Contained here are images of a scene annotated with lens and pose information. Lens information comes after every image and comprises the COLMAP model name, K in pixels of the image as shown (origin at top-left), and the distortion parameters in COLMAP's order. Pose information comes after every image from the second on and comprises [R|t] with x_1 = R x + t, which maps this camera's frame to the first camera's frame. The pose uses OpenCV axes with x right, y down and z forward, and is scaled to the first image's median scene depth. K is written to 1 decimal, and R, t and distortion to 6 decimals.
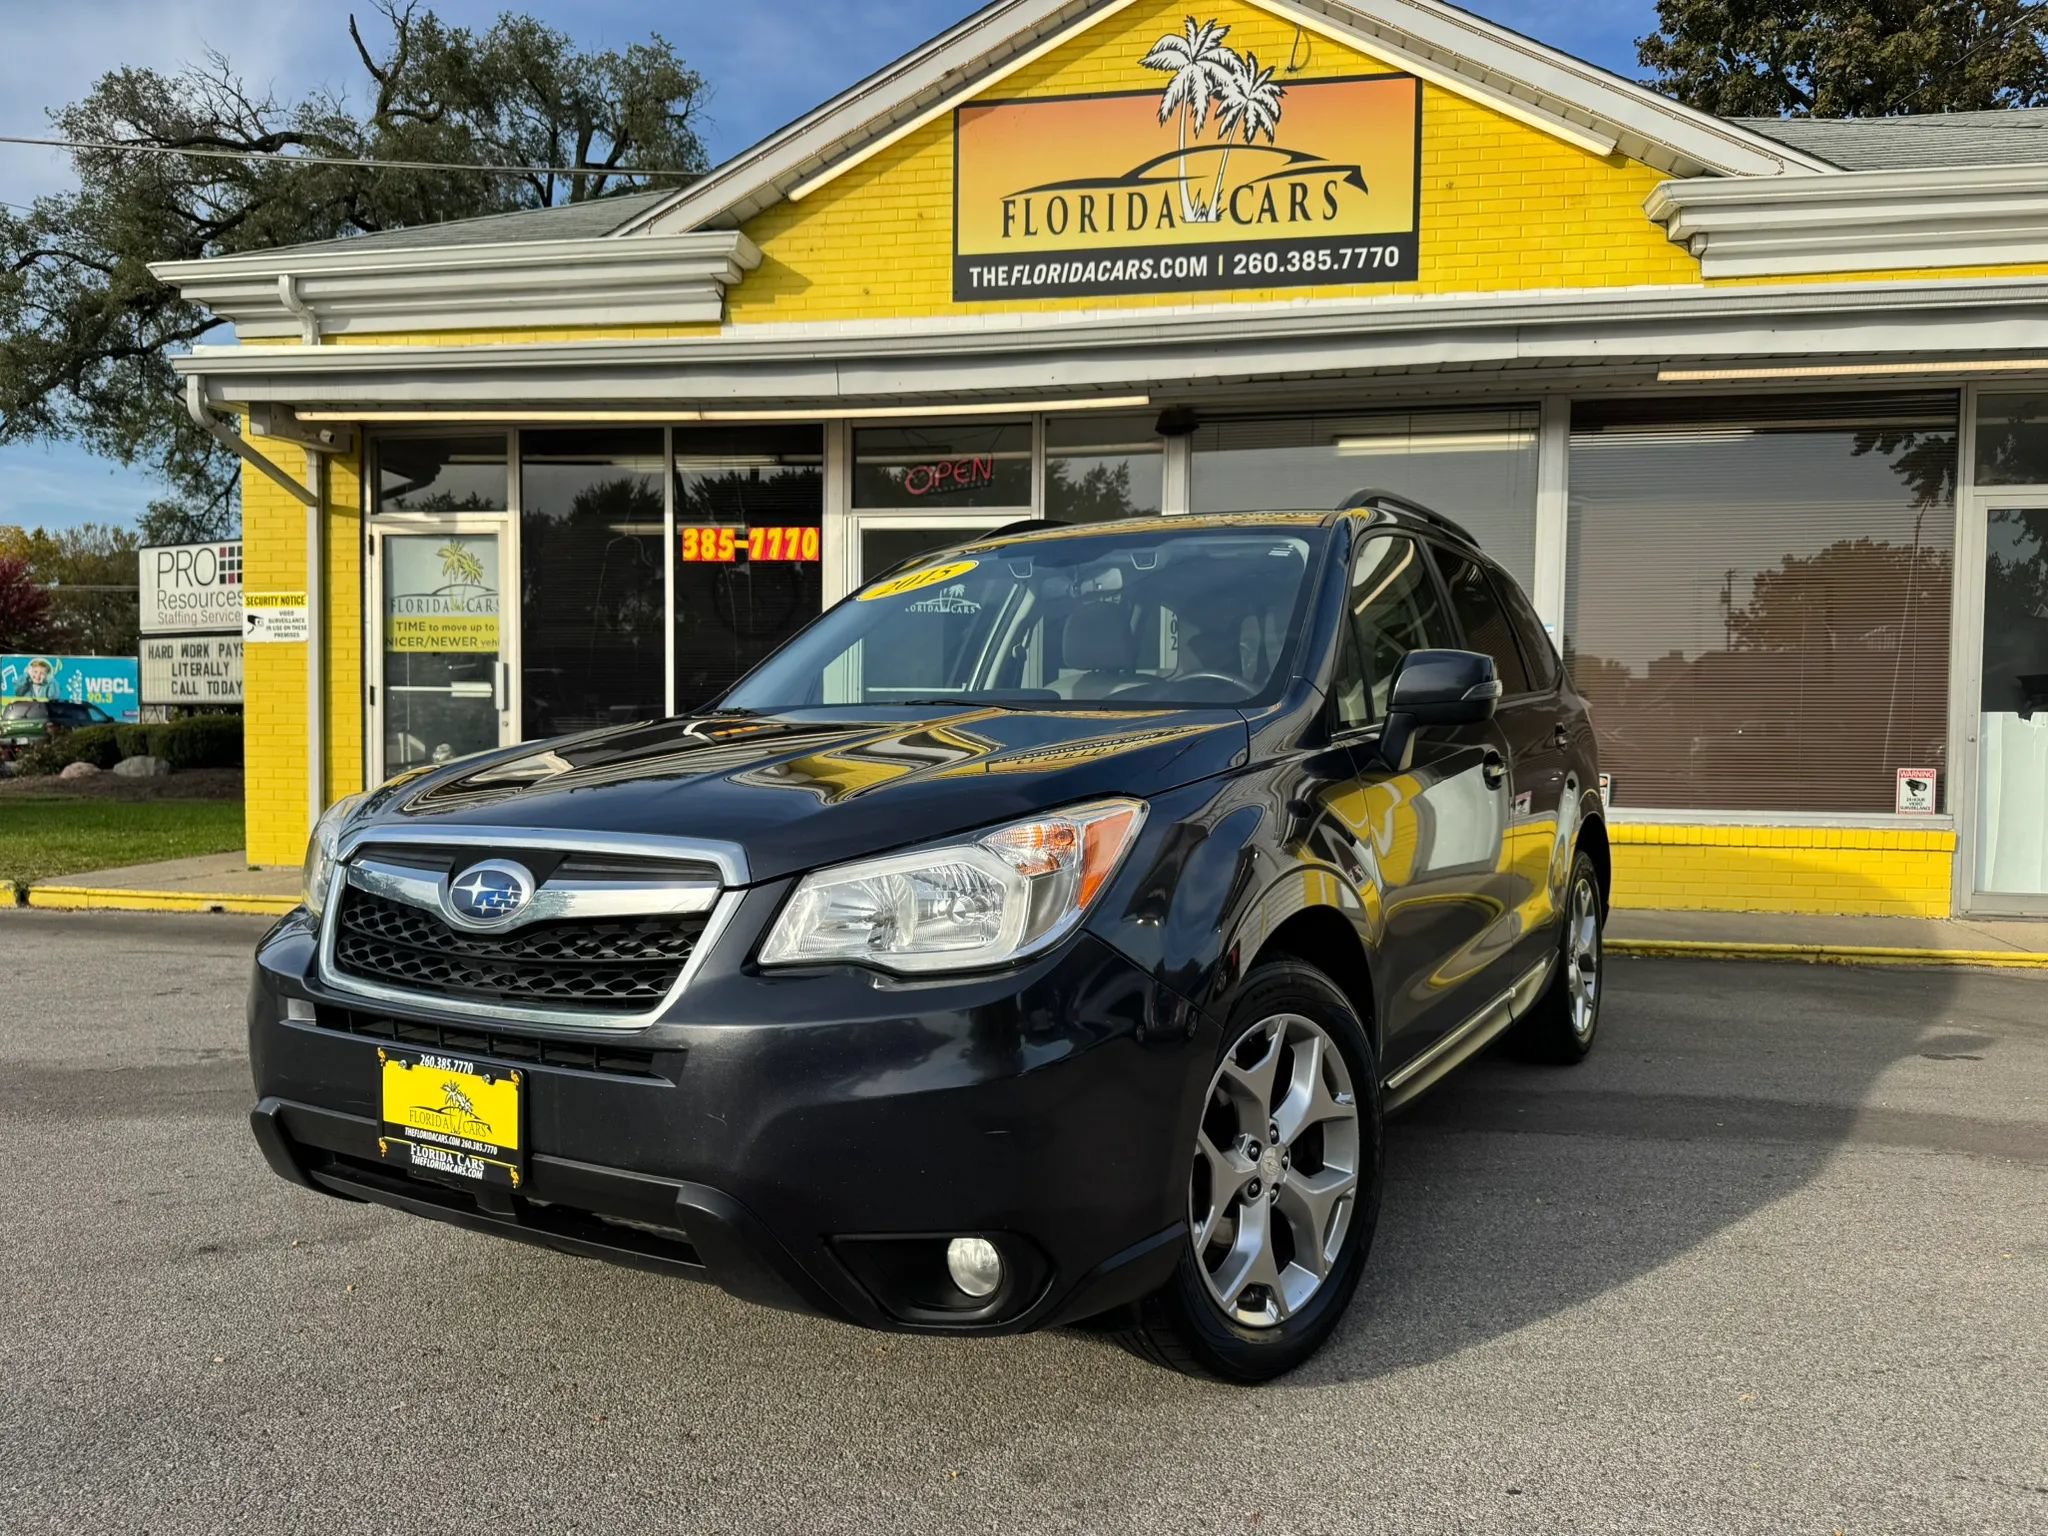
lens RADIAL K [[1486.5, 0, 1027.5], [0, 1486.5, 746.8], [0, 0, 1]] dist [0.006125, -0.010854]
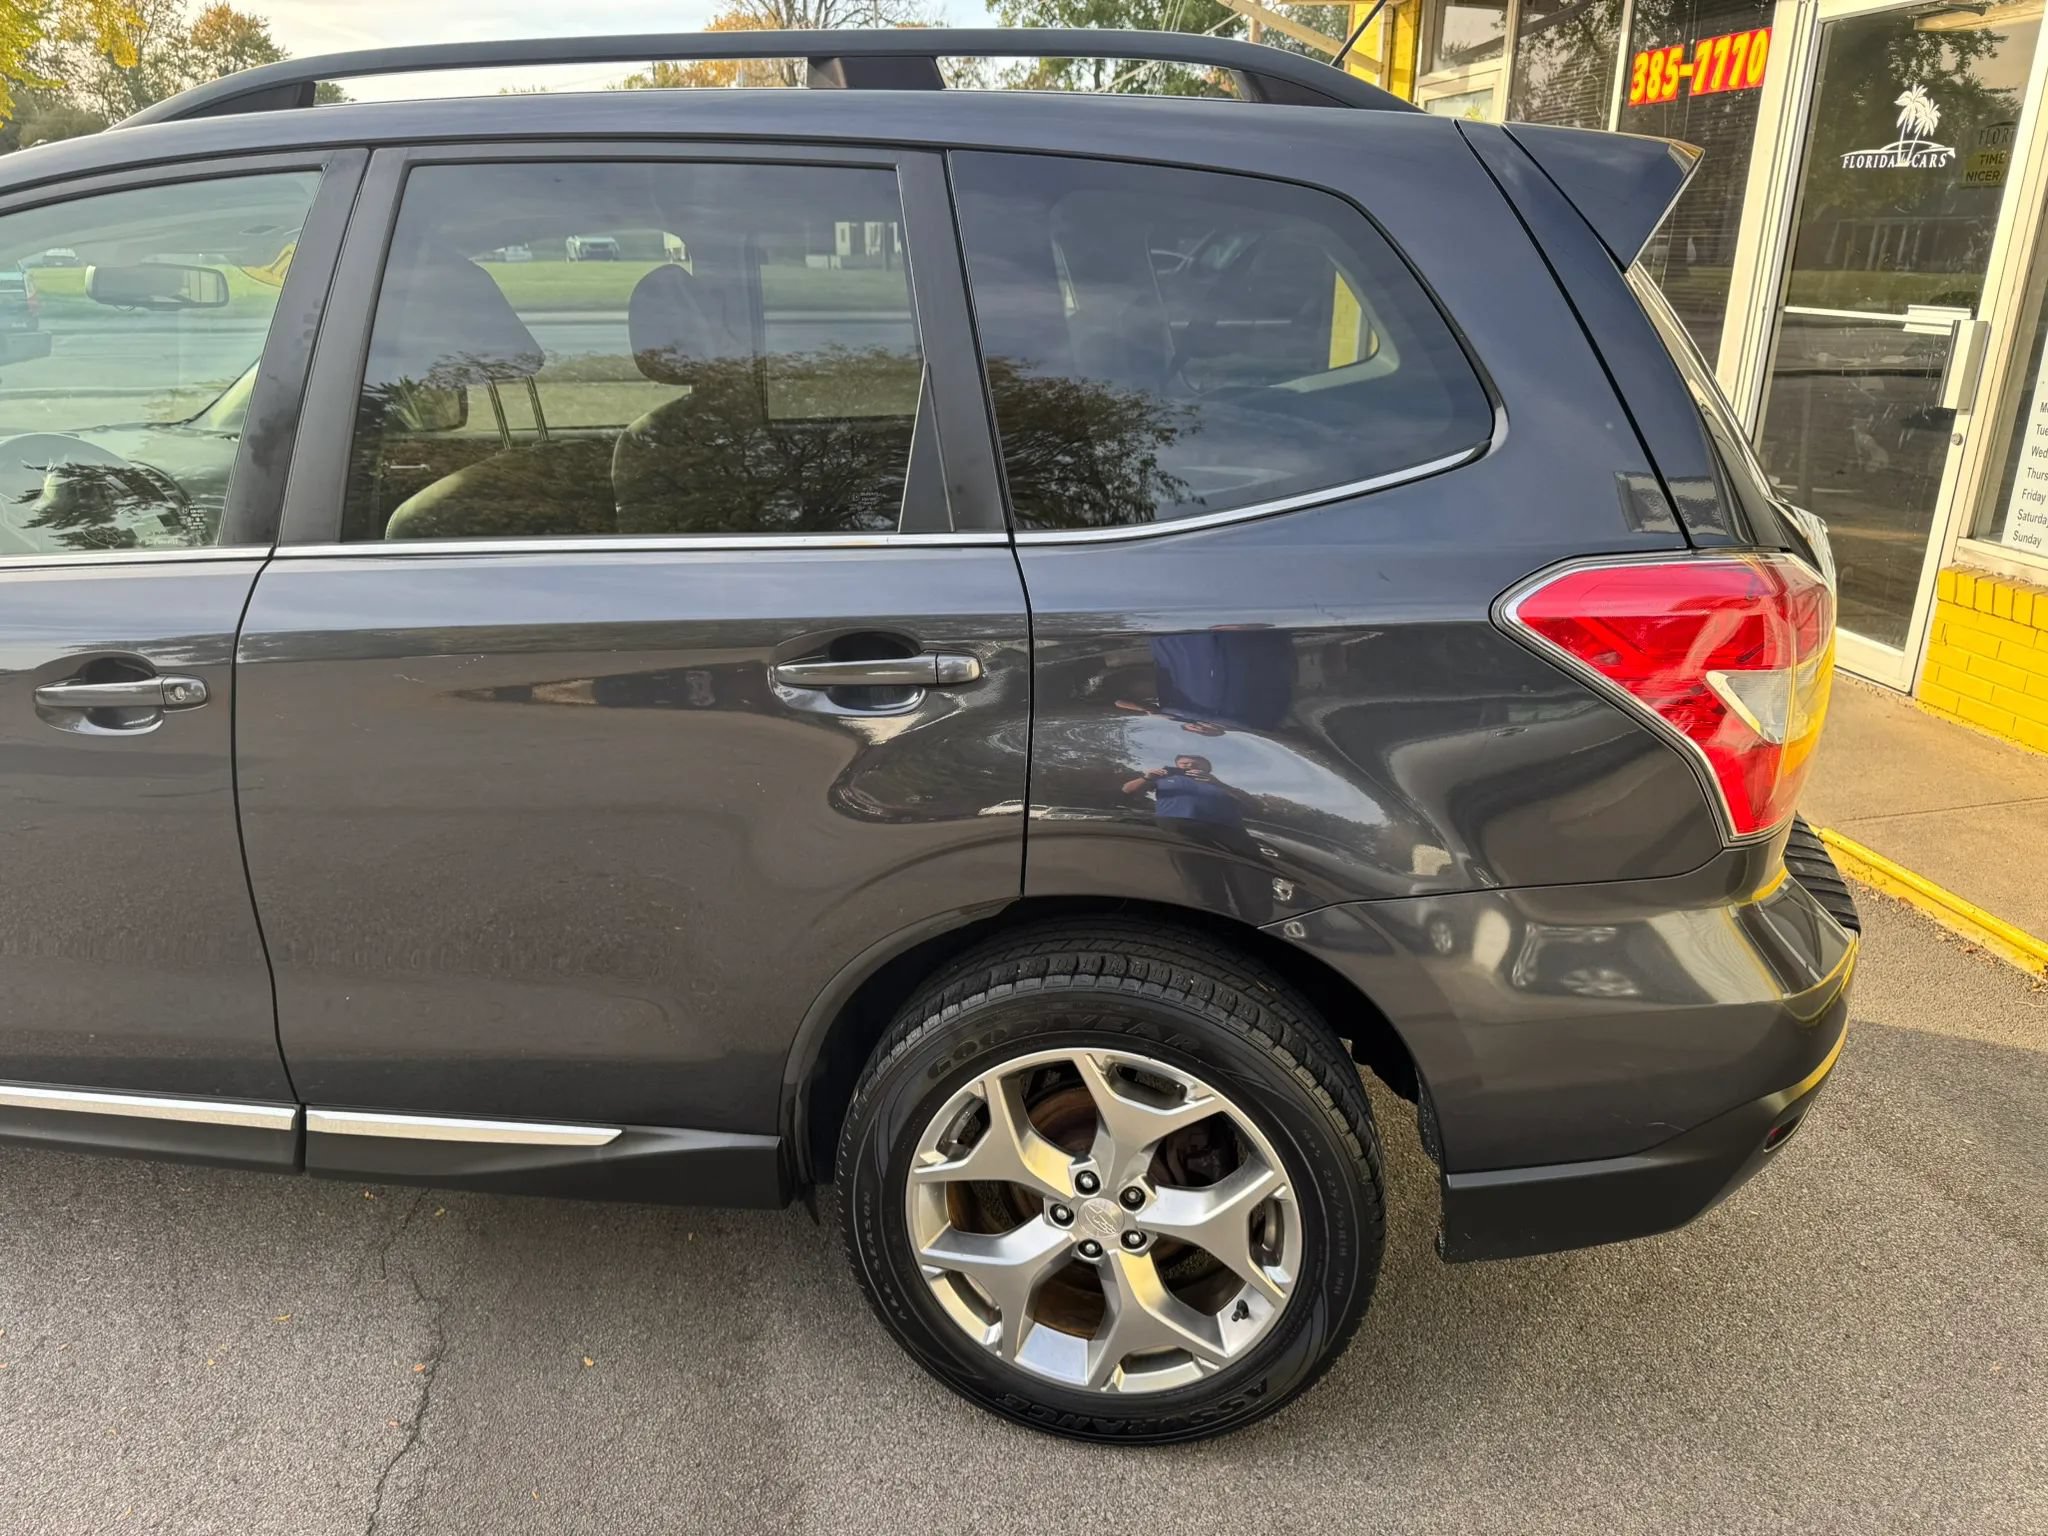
lens RADIAL K [[1499.9, 0, 1052.3], [0, 1499.9, 773.4], [0, 0, 1]] dist [-0.004108, -0.009410]
pose [[0.368585, 0.303520, -0.878647, 0.729503], [-0.012523, 0.946730, 0.321786, -0.103206], [0.929510, -0.107602, 0.352751, 0.923732]]
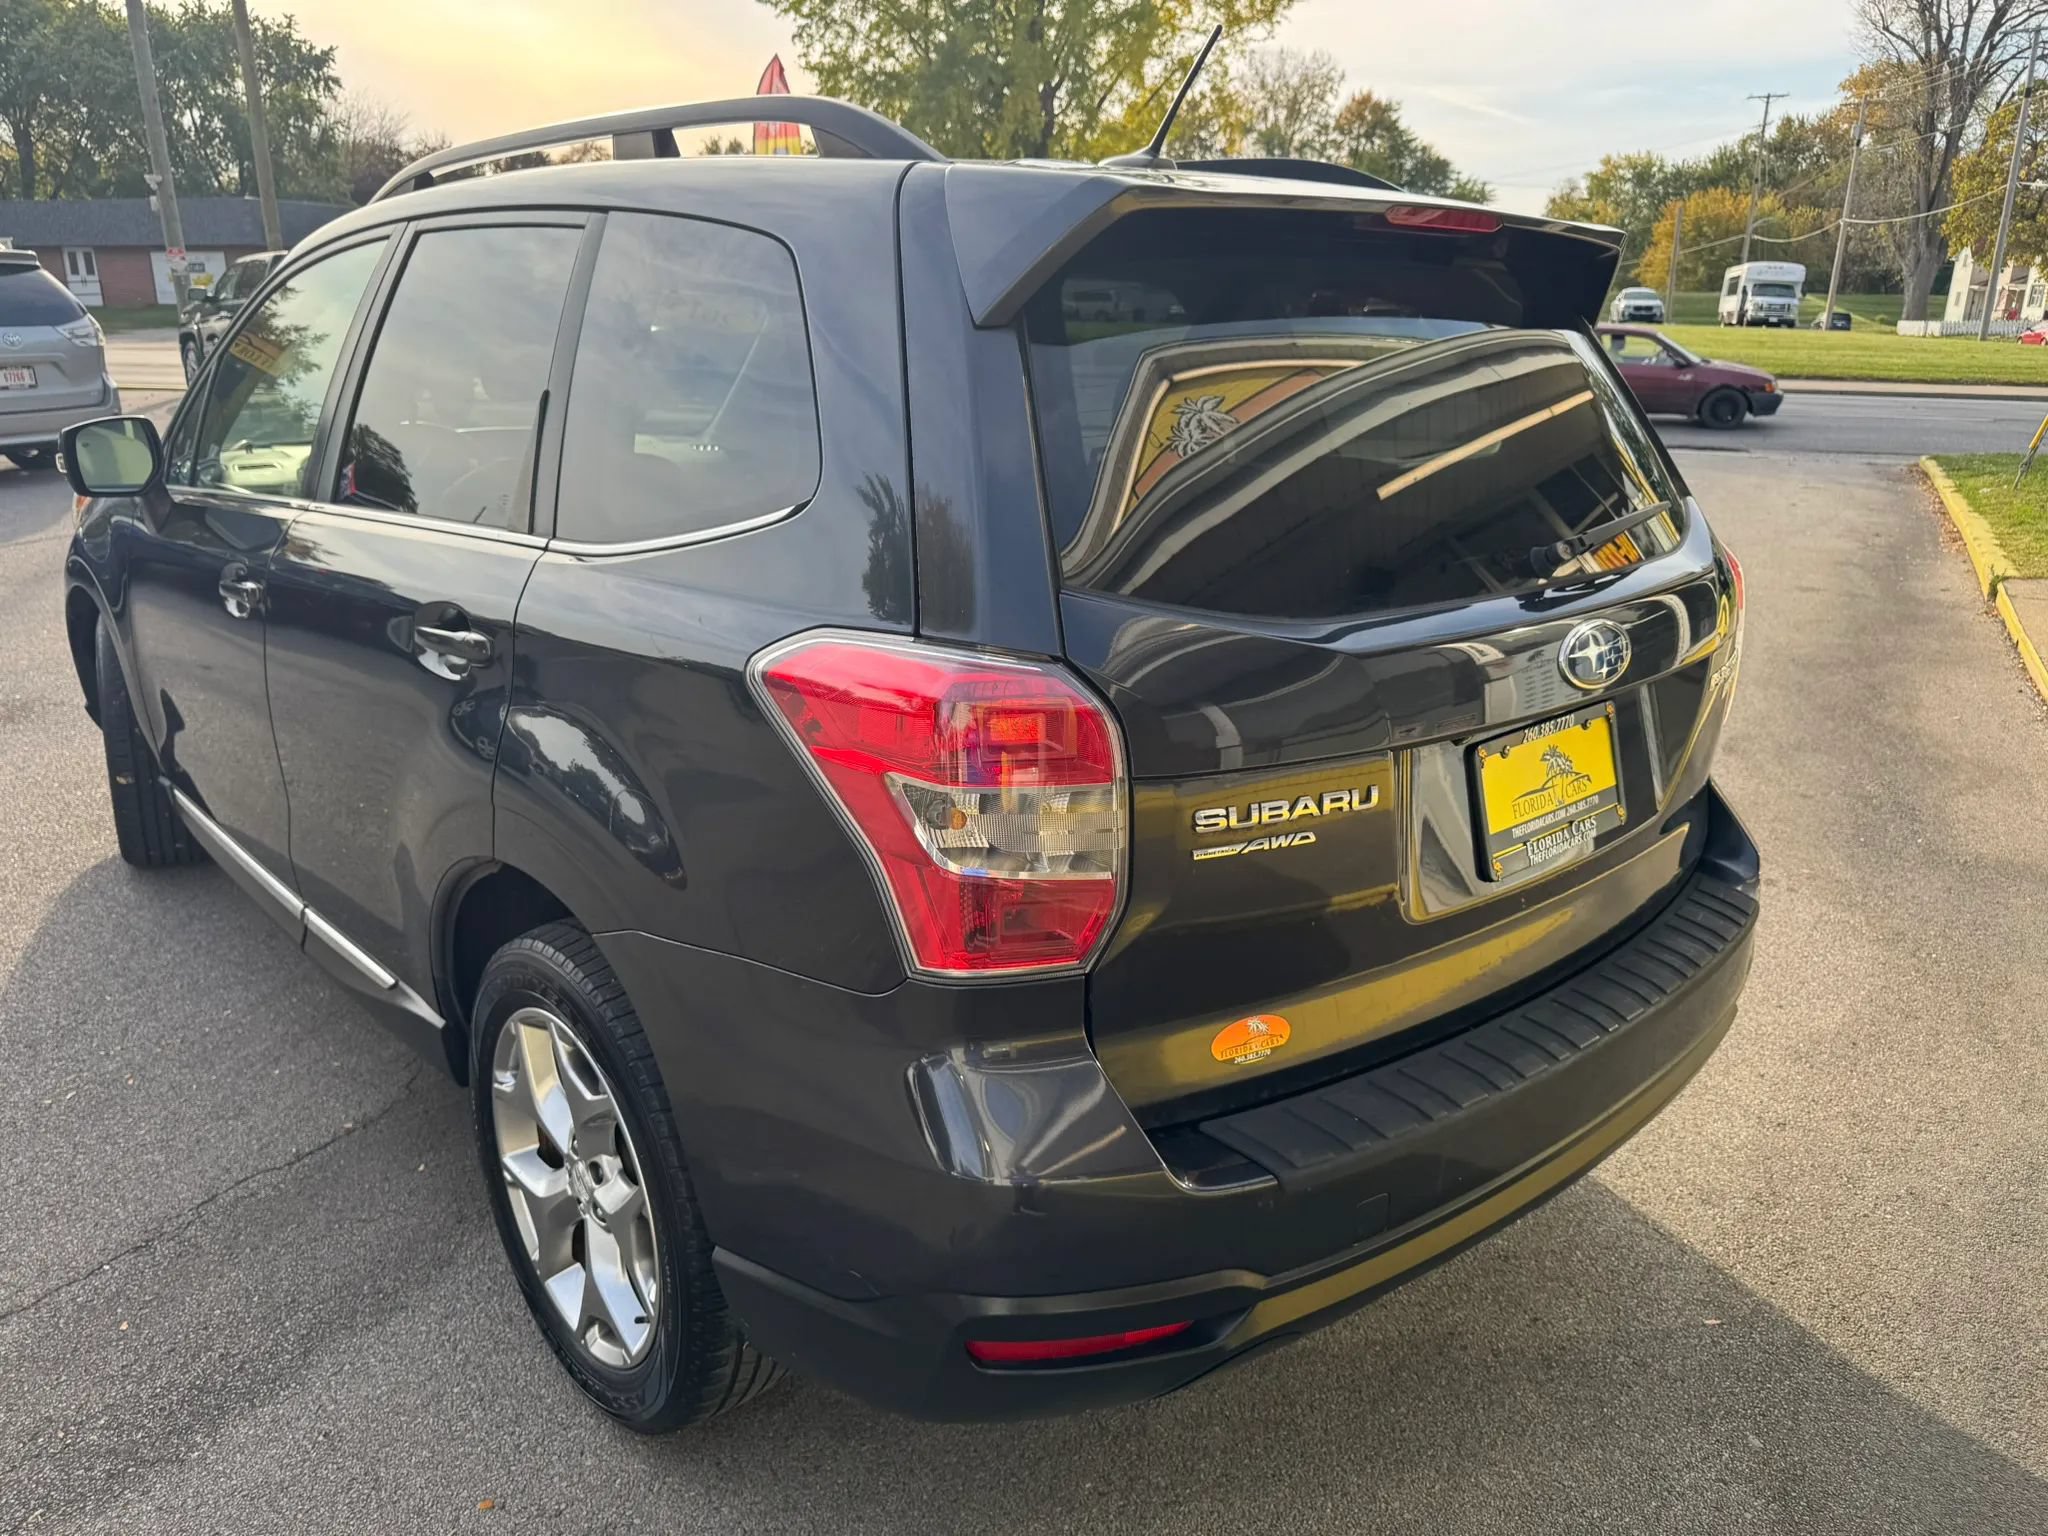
lens RADIAL K [[1477.5, 0, 1024.0], [0, 1477.5, 768.0], [0, 0, 1]] dist [-0.003455, 0.001401]
pose [[-0.302417, 0.278422, -0.911606, 0.735950], [-0.023814, 0.953882, 0.299234, -0.107168], [0.952878, 0.112203, -0.281840, 1.305935]]
